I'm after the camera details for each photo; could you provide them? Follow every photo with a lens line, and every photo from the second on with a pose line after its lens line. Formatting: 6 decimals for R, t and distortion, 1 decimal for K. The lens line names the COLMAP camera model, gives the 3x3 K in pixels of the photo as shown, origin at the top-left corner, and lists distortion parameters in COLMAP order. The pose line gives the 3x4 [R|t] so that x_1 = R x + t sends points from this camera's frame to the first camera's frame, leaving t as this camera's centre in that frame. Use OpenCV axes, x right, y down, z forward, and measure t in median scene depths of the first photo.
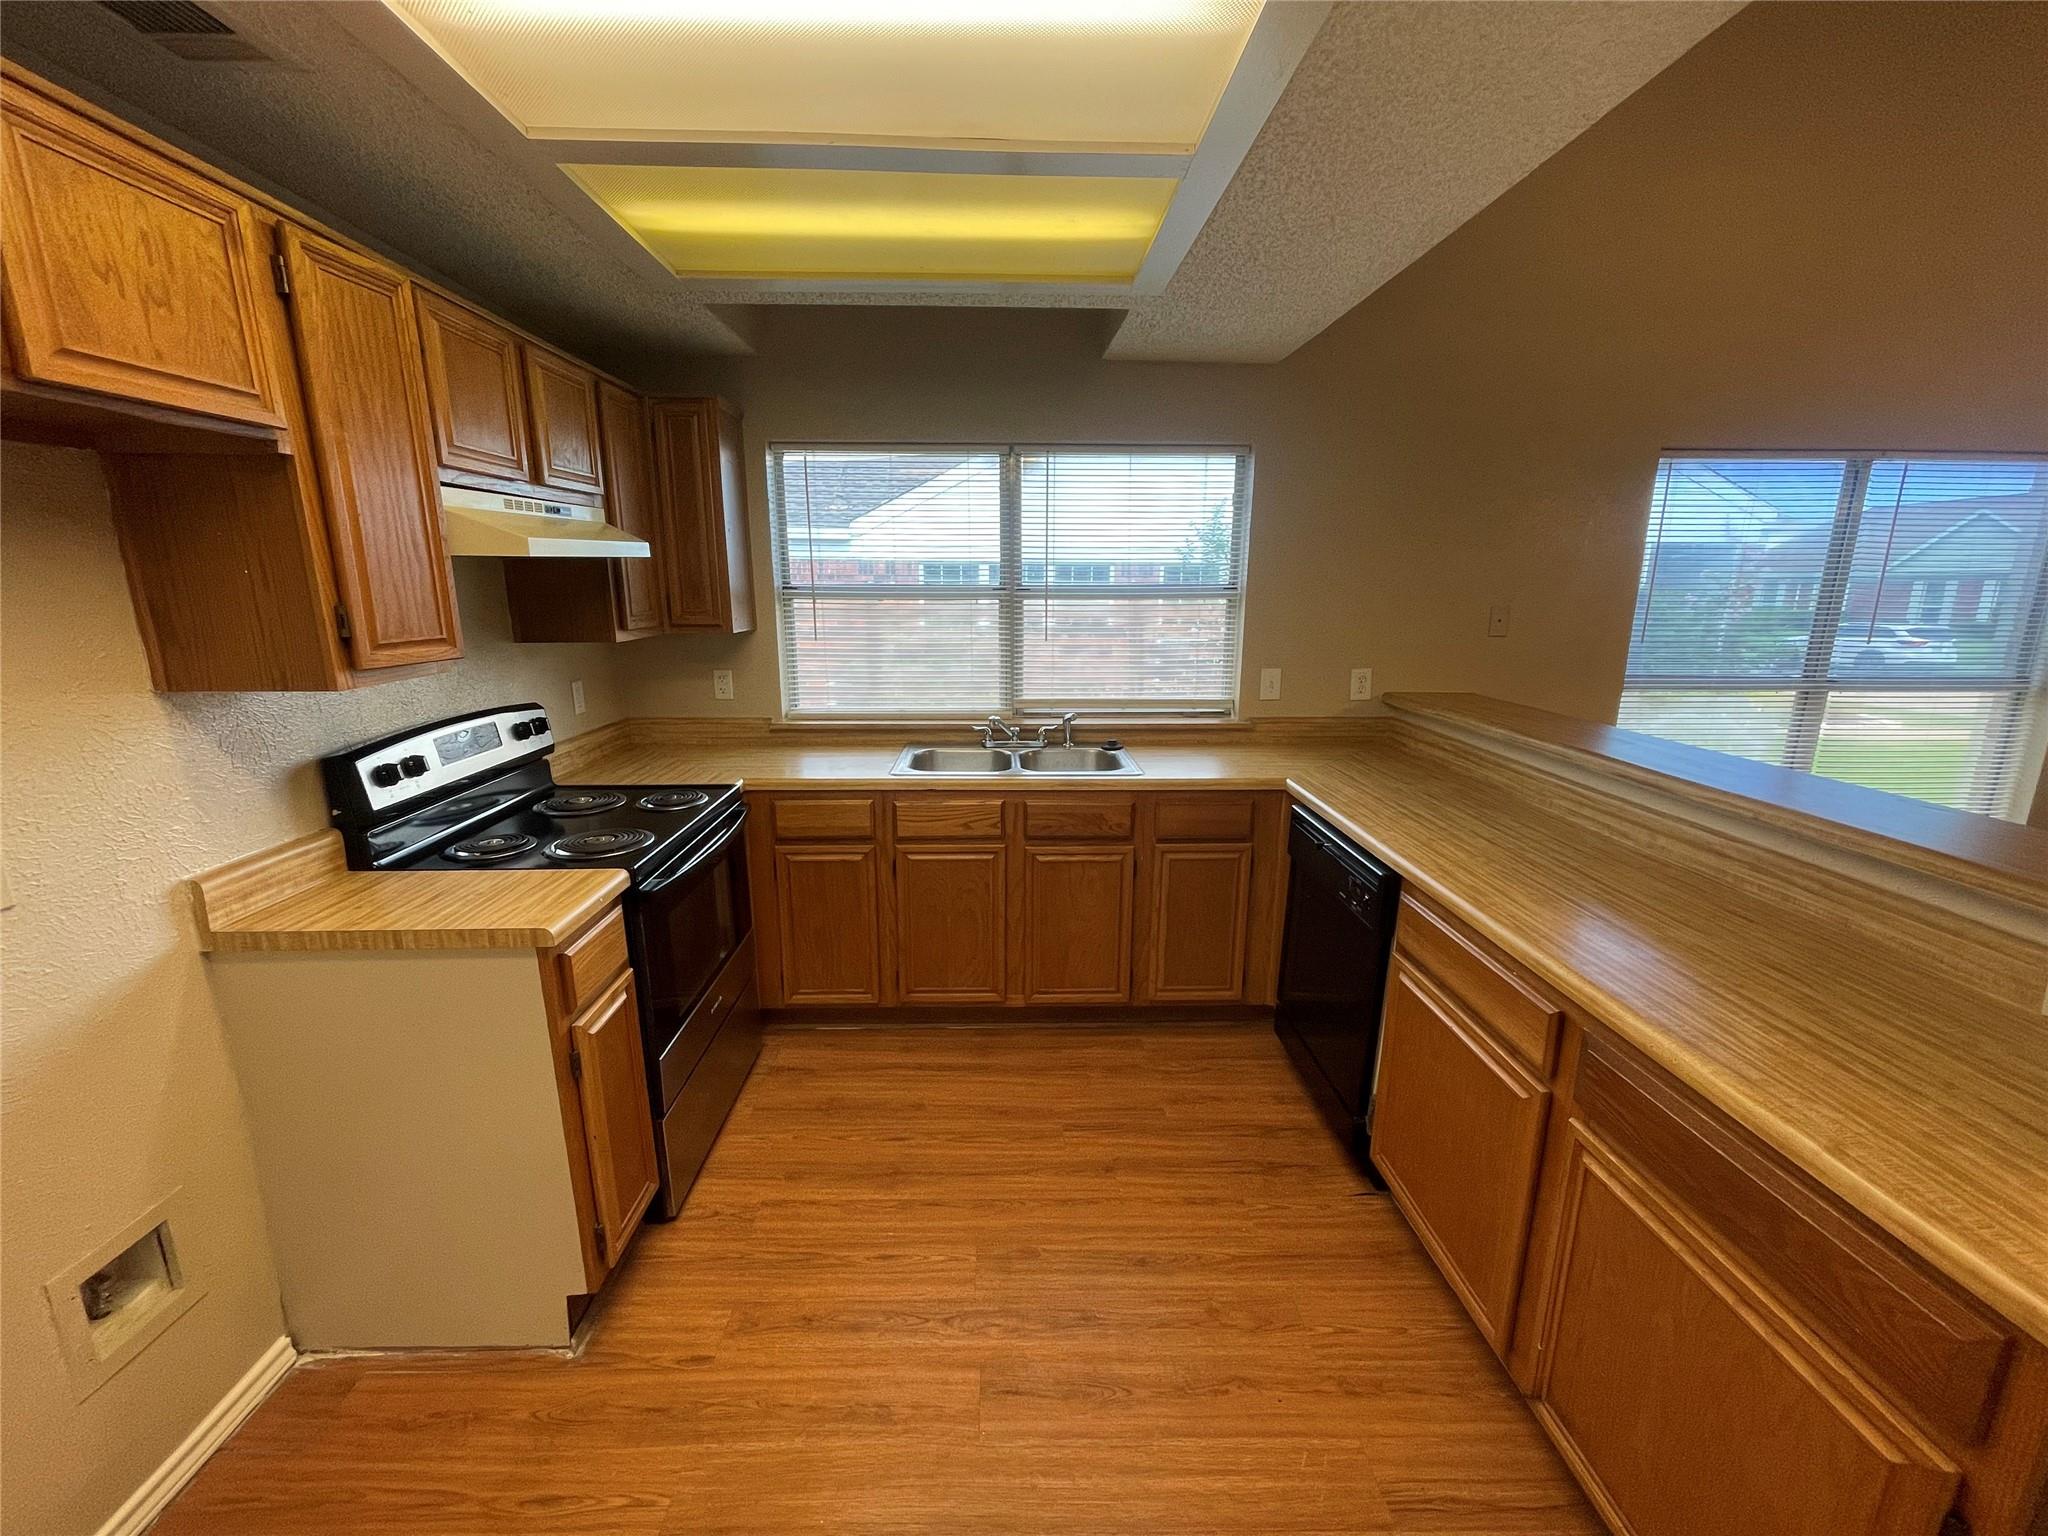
lens RADIAL K [[834.6, 0, 1013.0], [0, 834.6, 766.6], [0, 0, 1]] dist [0.010565, 0.000643]
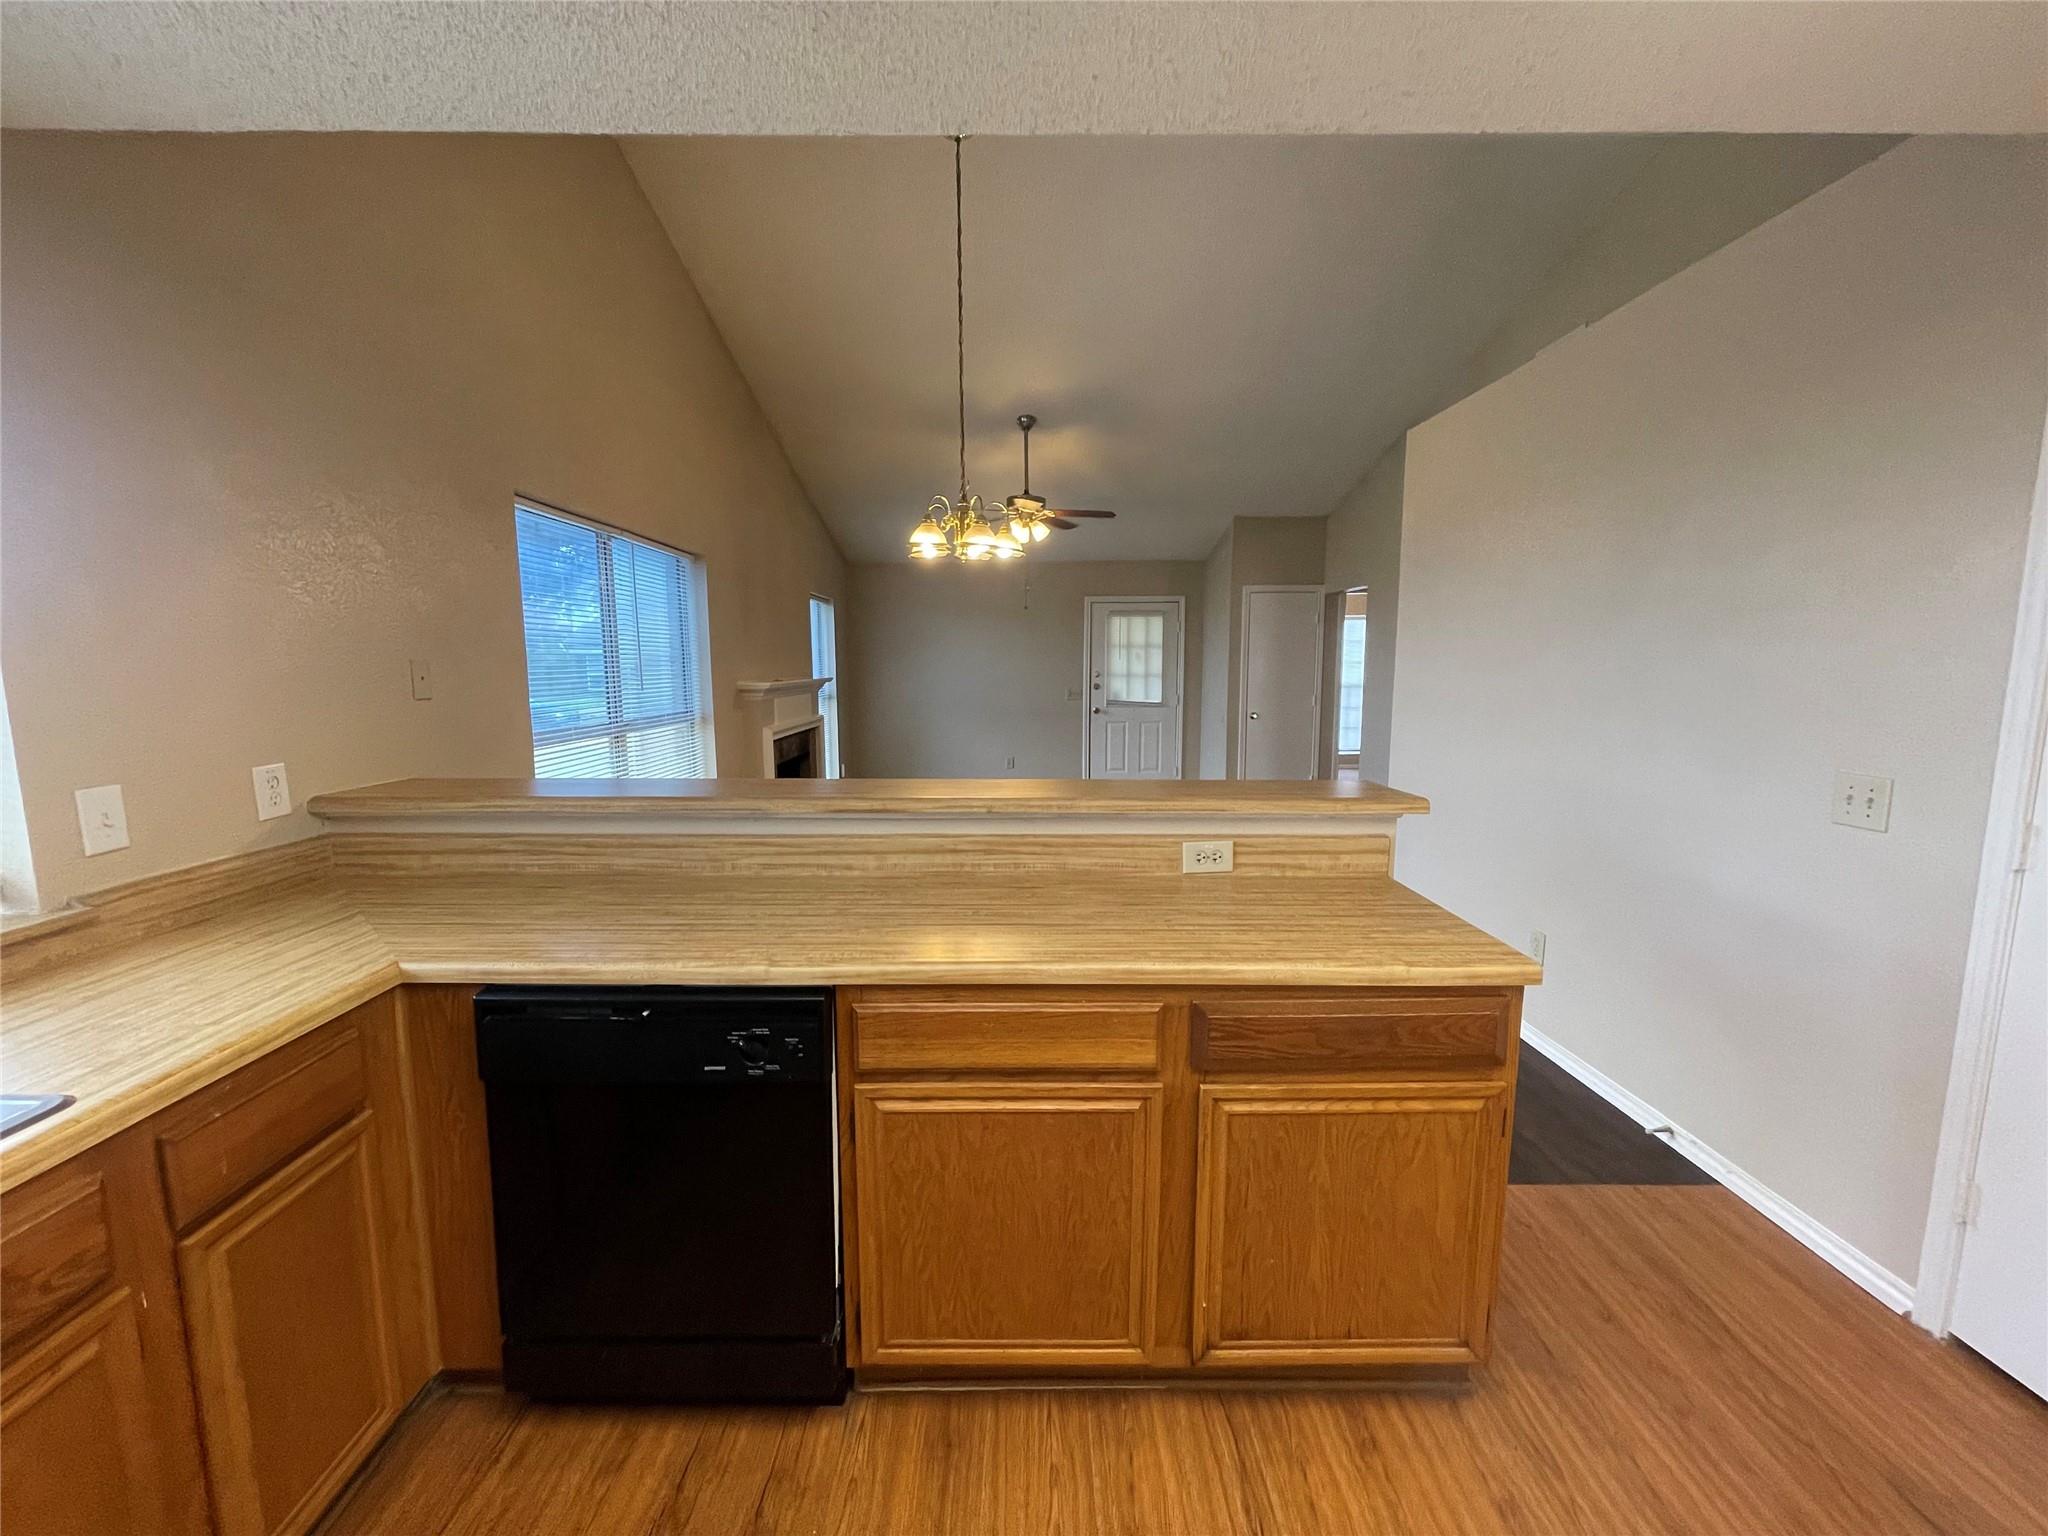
lens RADIAL K [[834.6, 0, 1013.0], [0, 834.6, 766.6], [0, 0, 1]] dist [0.010565, 0.000643]
pose [[0.025439, -0.133350, 0.990743, -0.249231], [0.219656, 0.967589, 0.124593, -0.118305], [-0.975246, 0.214453, 0.053905, 0.726635]]
